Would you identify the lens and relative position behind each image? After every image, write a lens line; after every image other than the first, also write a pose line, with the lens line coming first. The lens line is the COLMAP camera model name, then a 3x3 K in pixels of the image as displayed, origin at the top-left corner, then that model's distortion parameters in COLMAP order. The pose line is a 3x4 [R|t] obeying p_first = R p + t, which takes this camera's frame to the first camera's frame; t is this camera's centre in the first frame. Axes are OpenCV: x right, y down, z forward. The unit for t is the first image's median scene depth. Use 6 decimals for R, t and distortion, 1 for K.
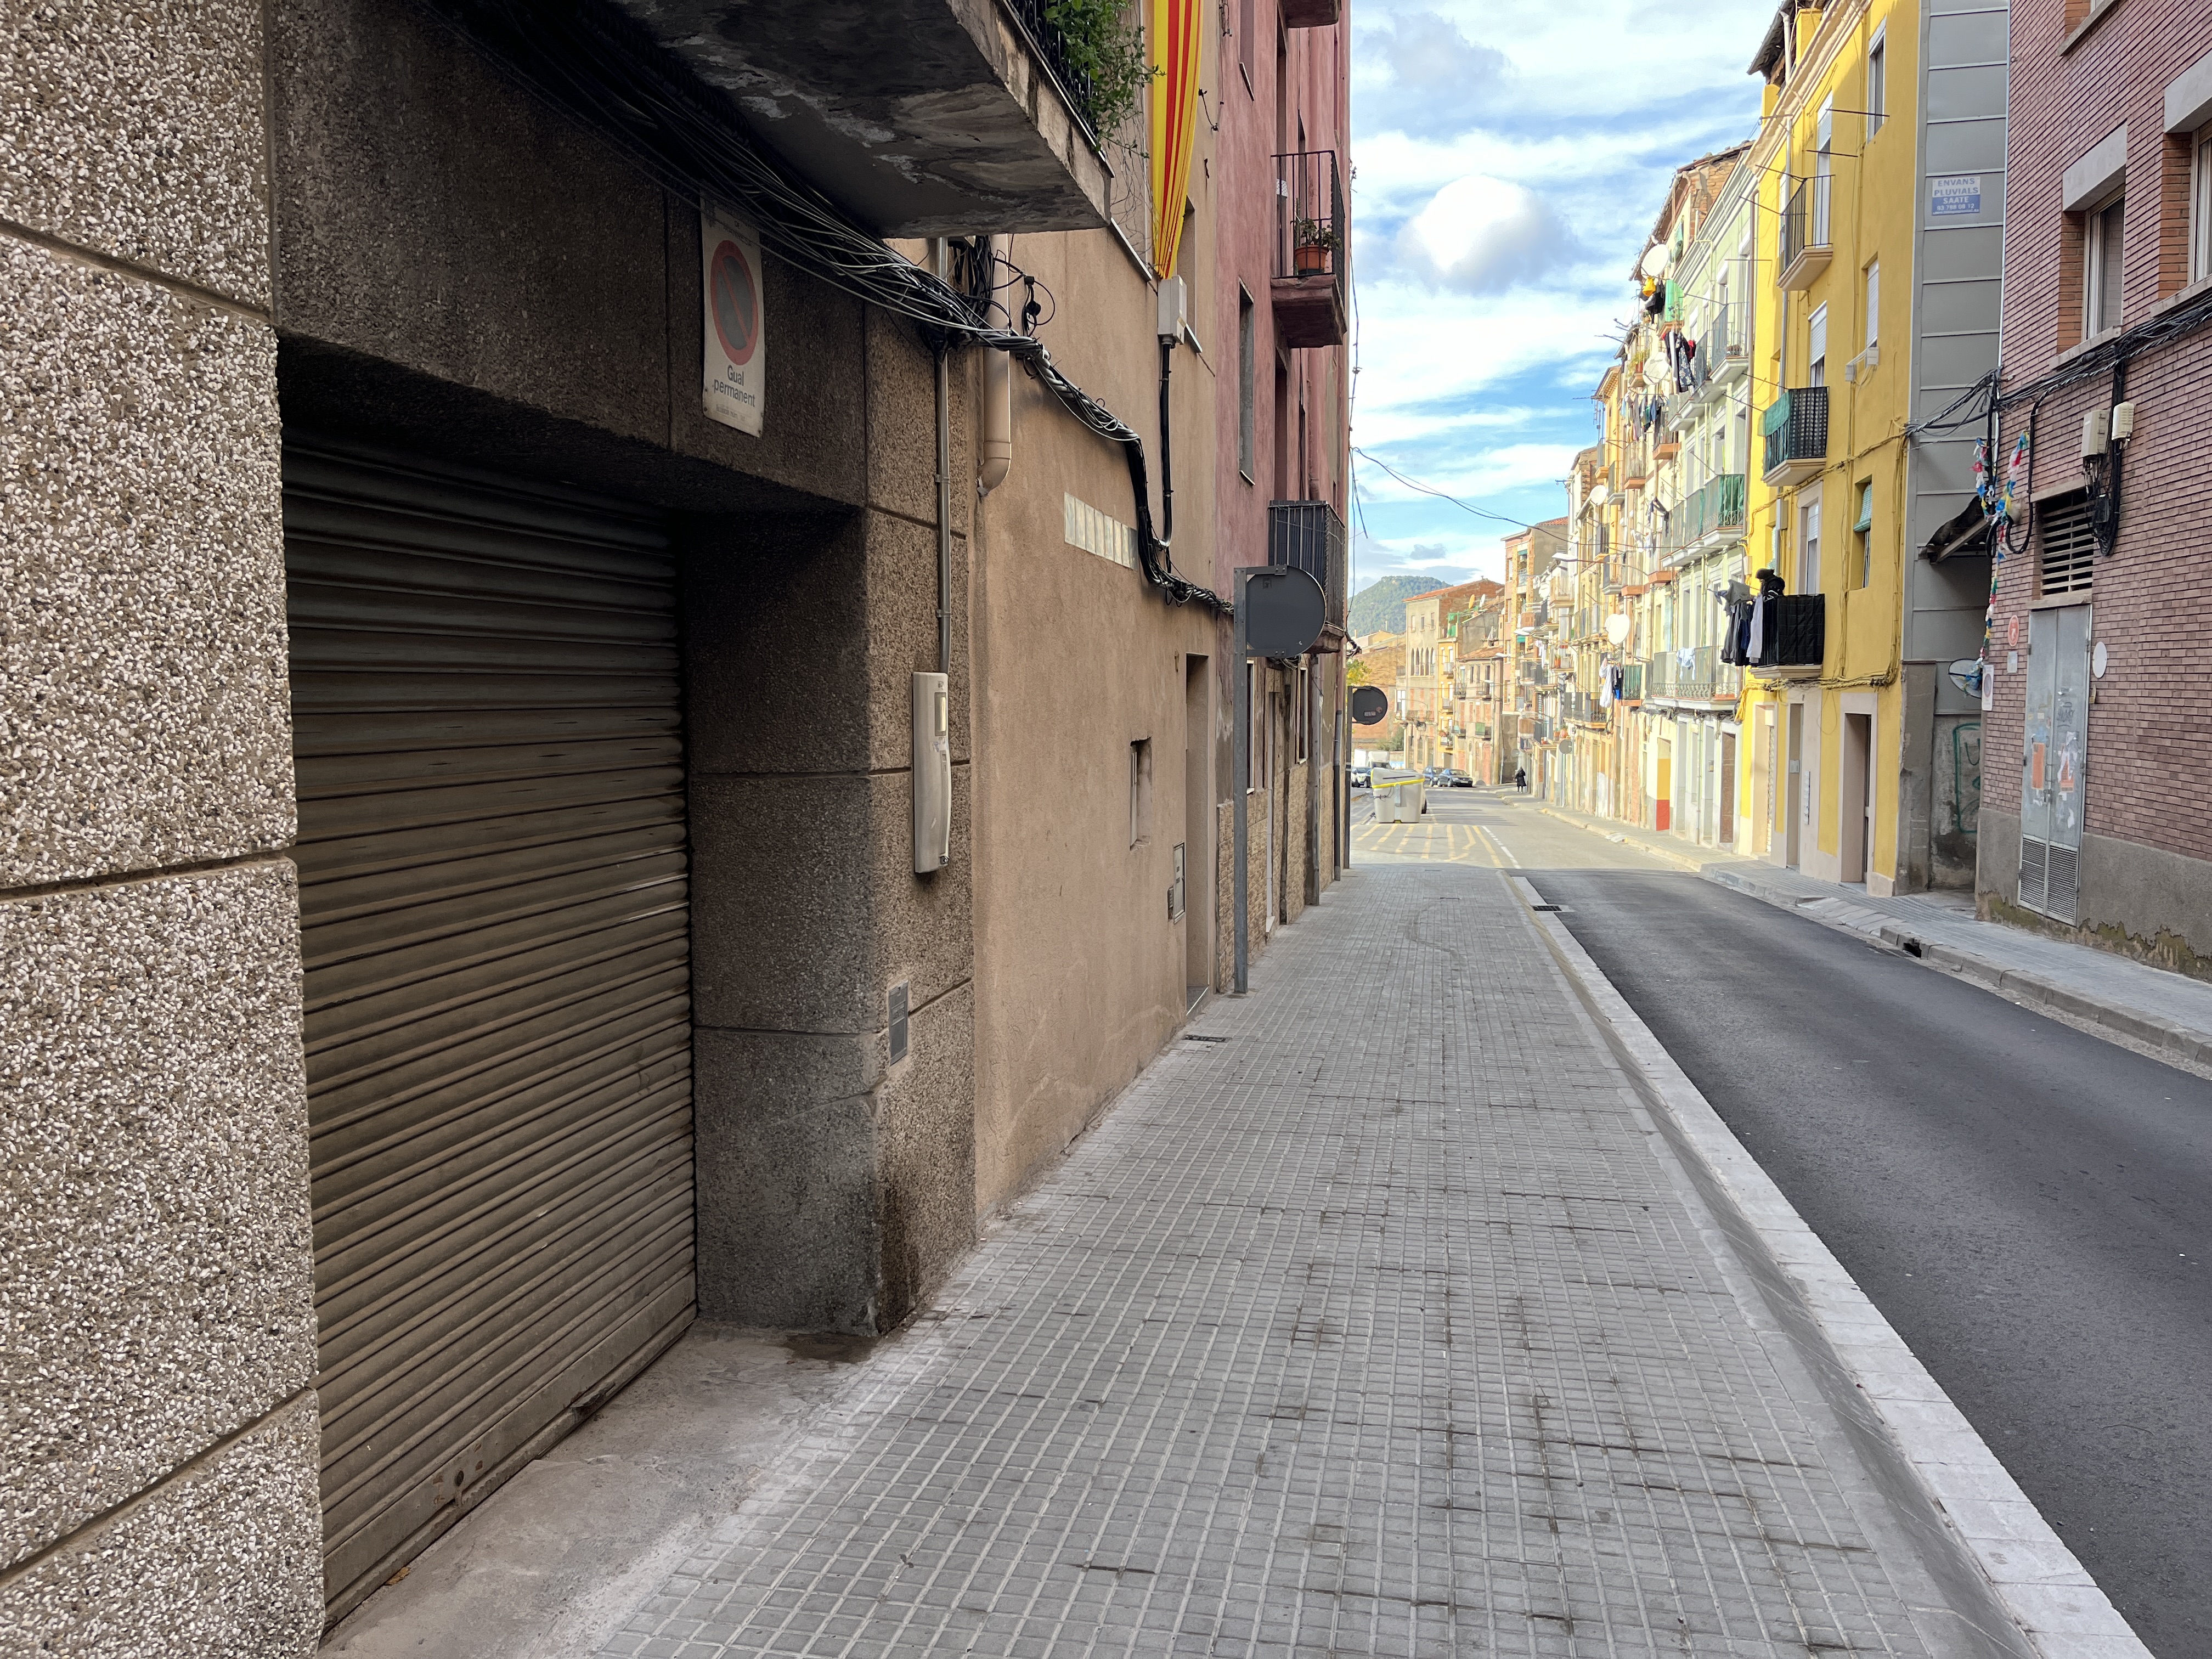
lens RADIAL K [[1669.0, 0, 1118.0], [0, 1669.0, 821.0], [0, 0, 1]] dist [0.059994, -0.080293]
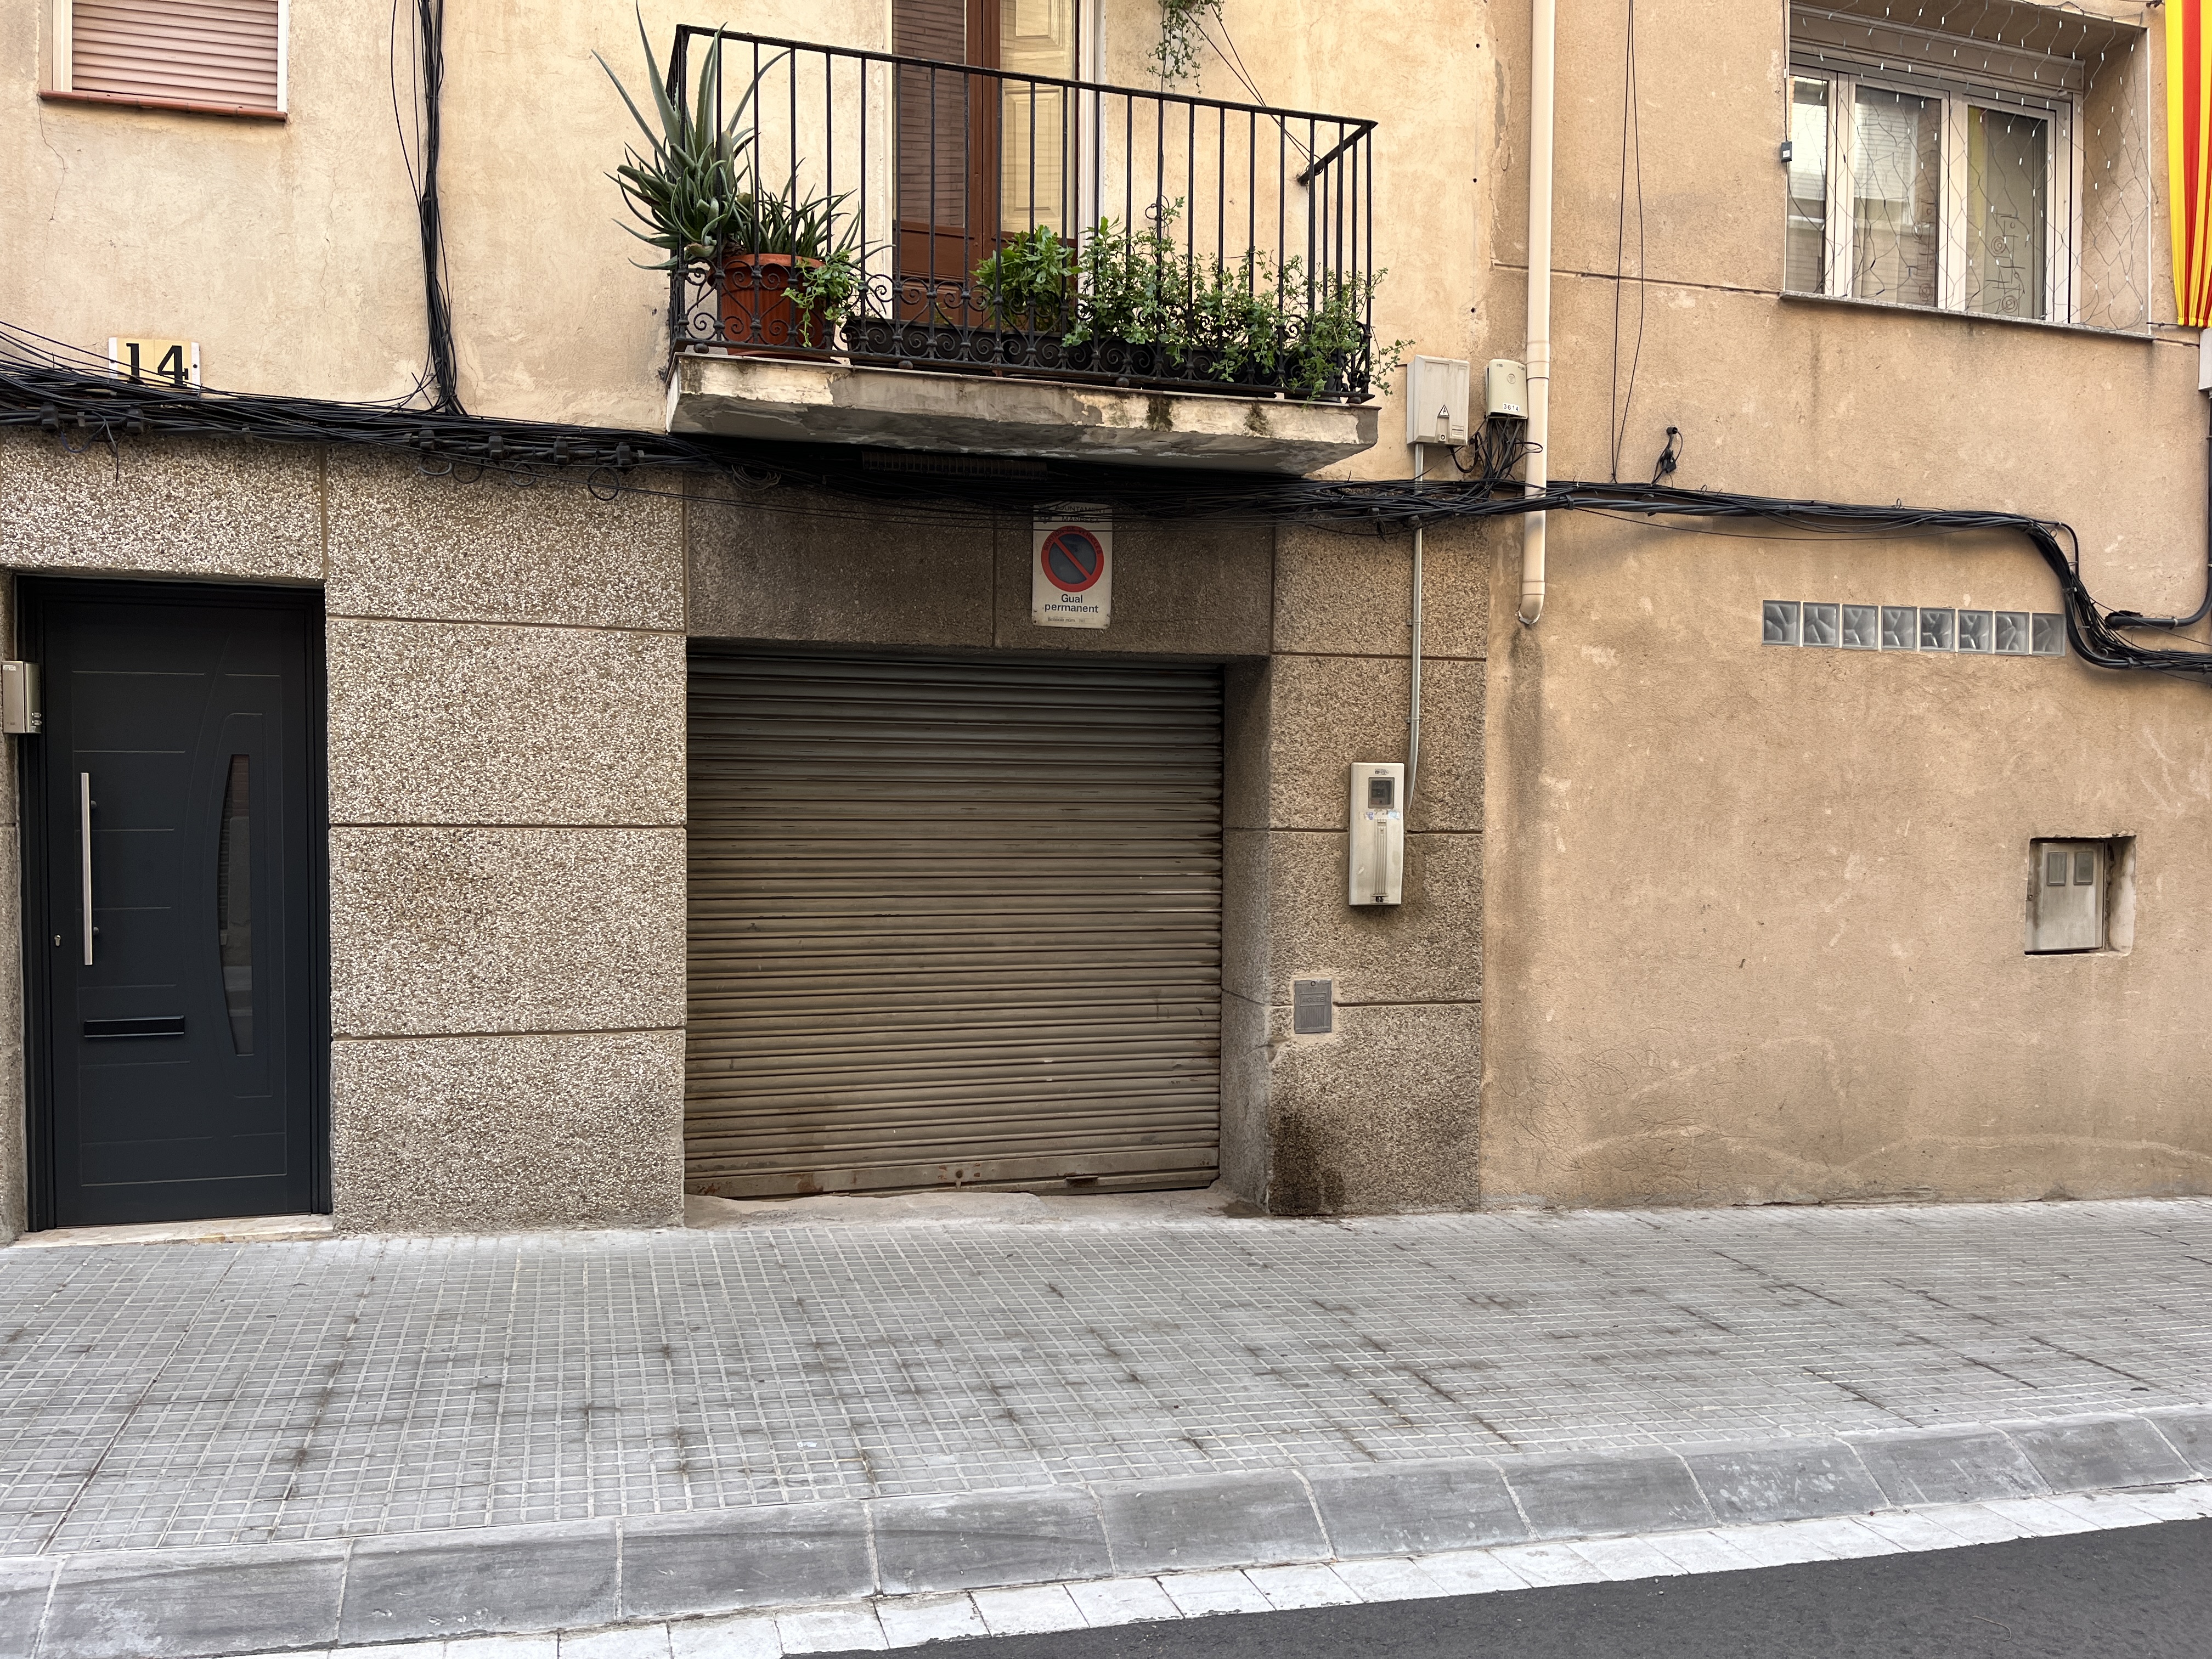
lens RADIAL K [[1669.0, 0, 1106.1], [0, 1669.0, 836.4], [0, 0, 1]] dist [0.059994, -0.080293]
pose [[0.477663, 0.033542, -0.877902, 1.448191], [-0.080111, 0.996771, -0.005504, -0.003692], [0.874883, 0.072959, 0.478808, 0.202461]]
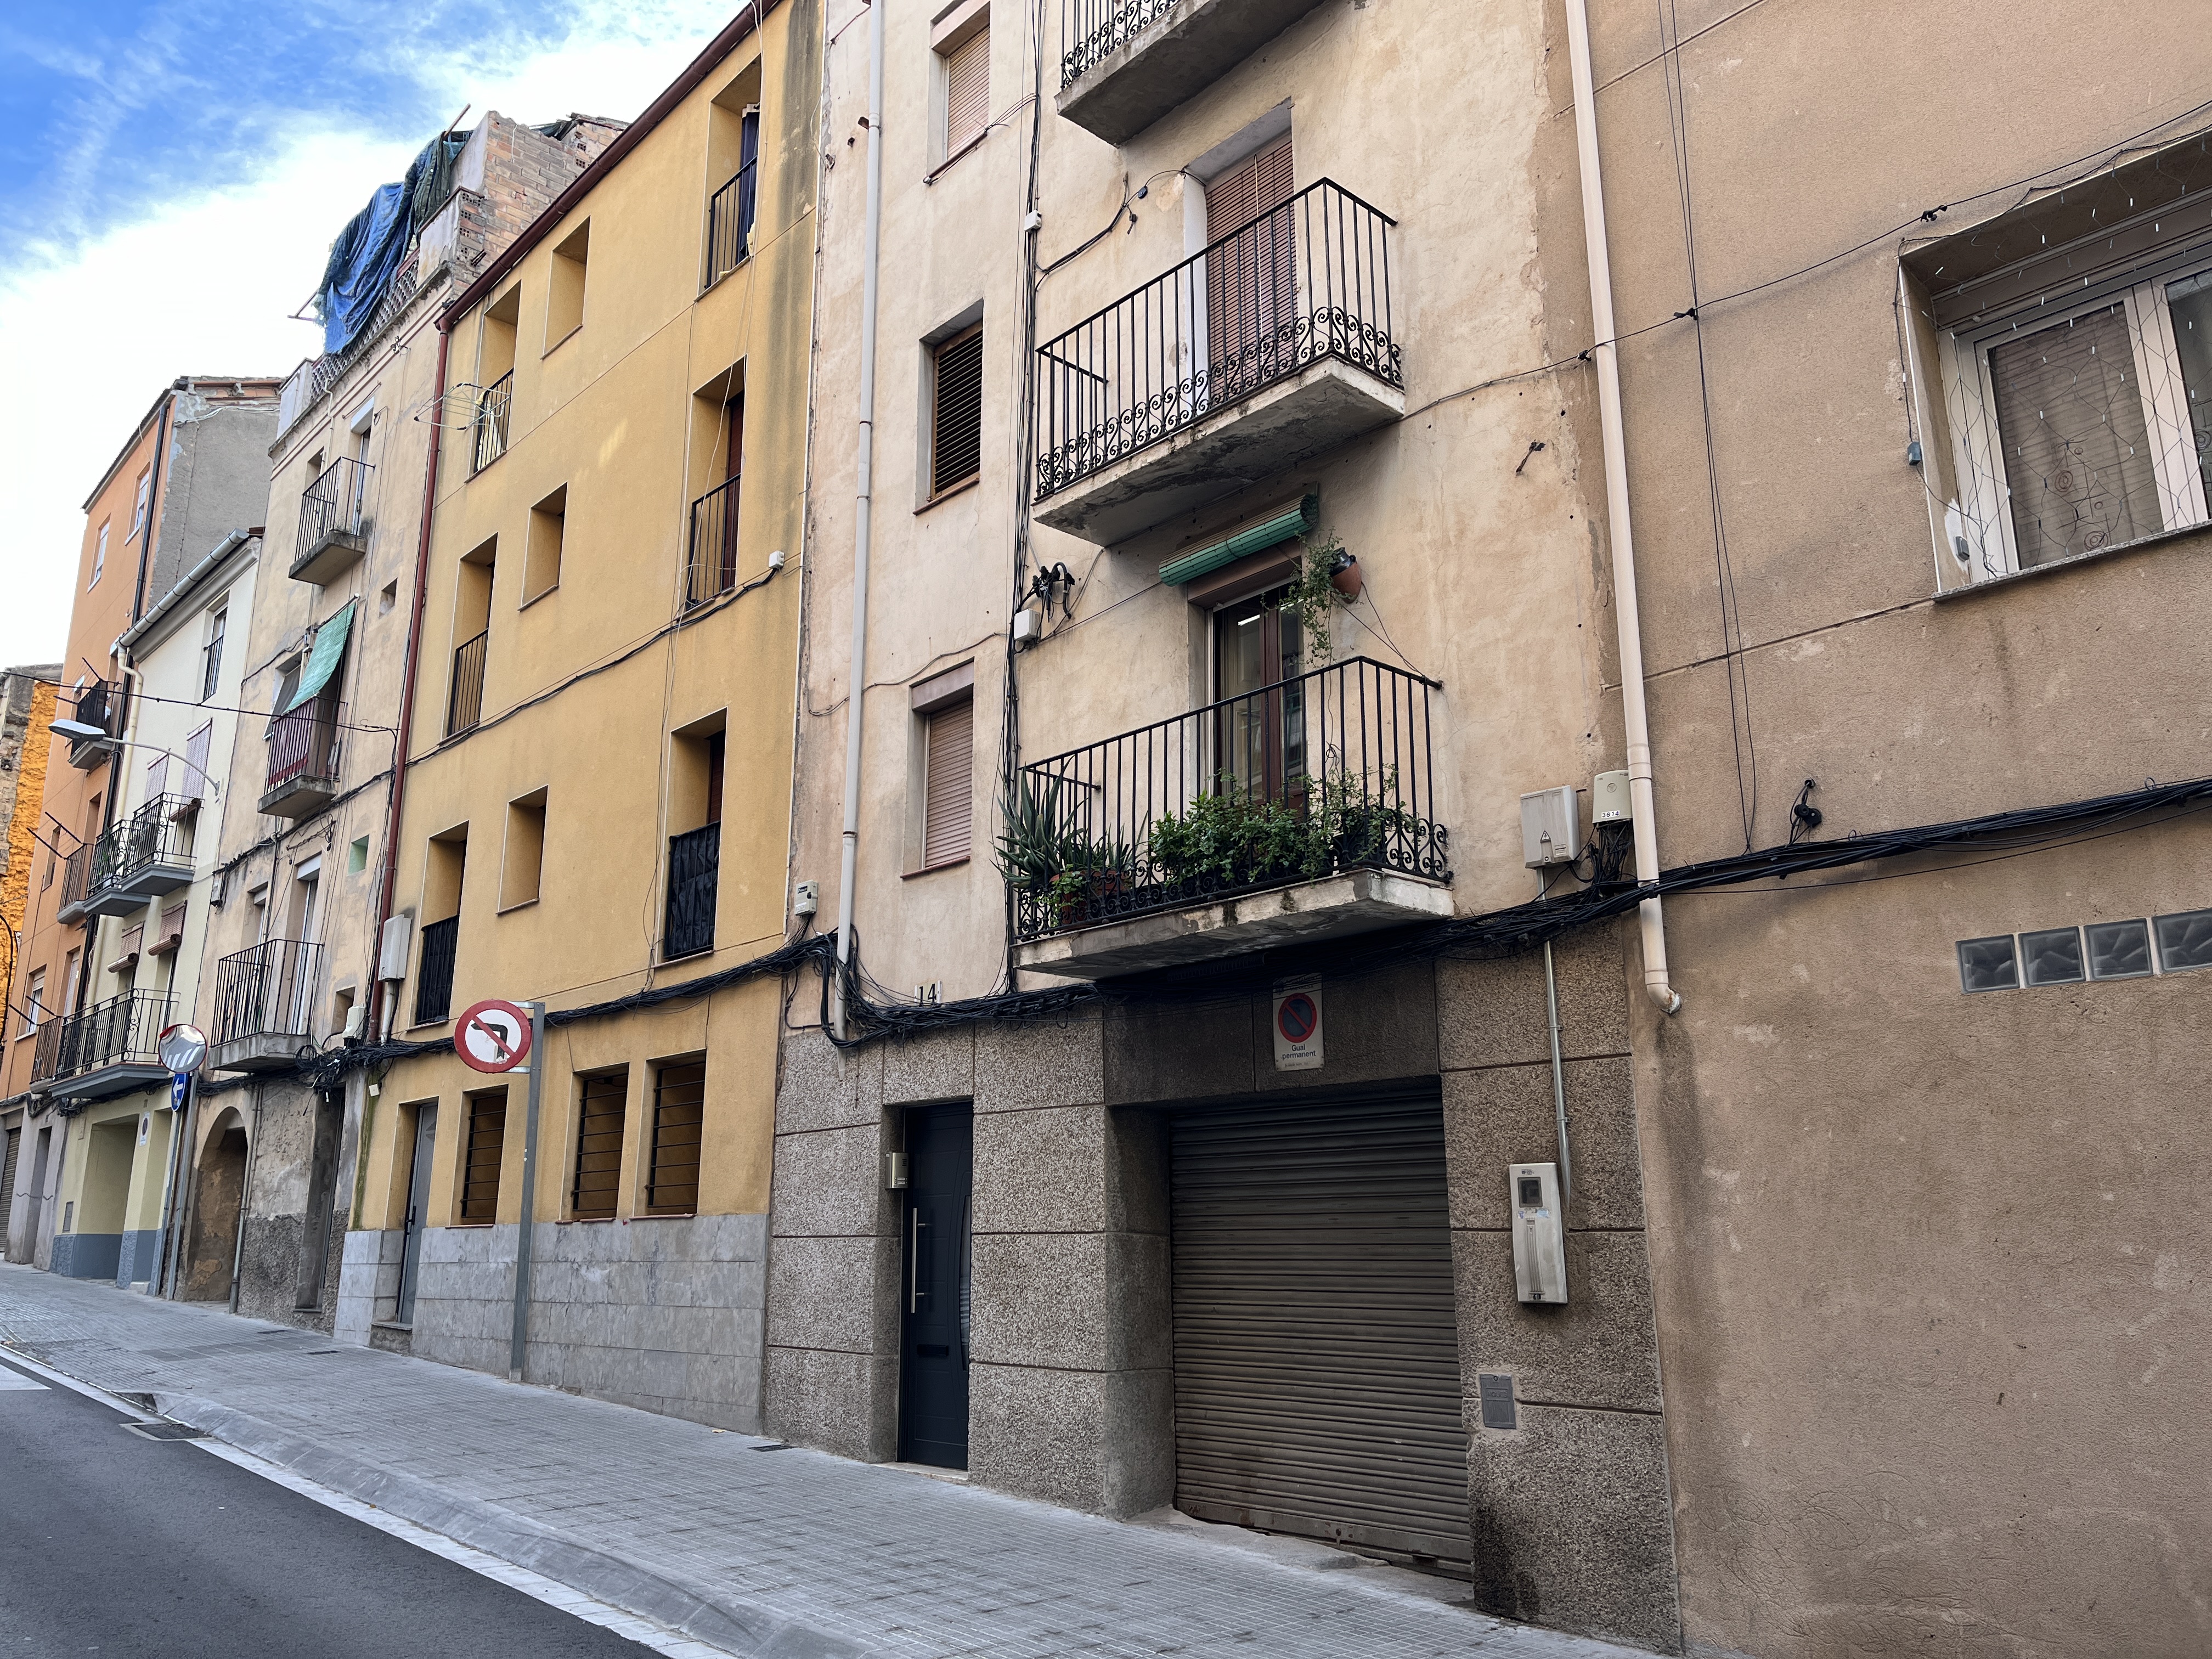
lens RADIAL K [[1669.0, 0, 1086.3], [0, 1669.0, 806.7], [0, 0, 1]] dist [0.059994, -0.080293]
pose [[-0.593776, -0.206289, -0.777737, 1.951479], [-0.061867, 0.975420, -0.211489, -0.084587], [0.802248, -0.077461, -0.591944, 2.298973]]
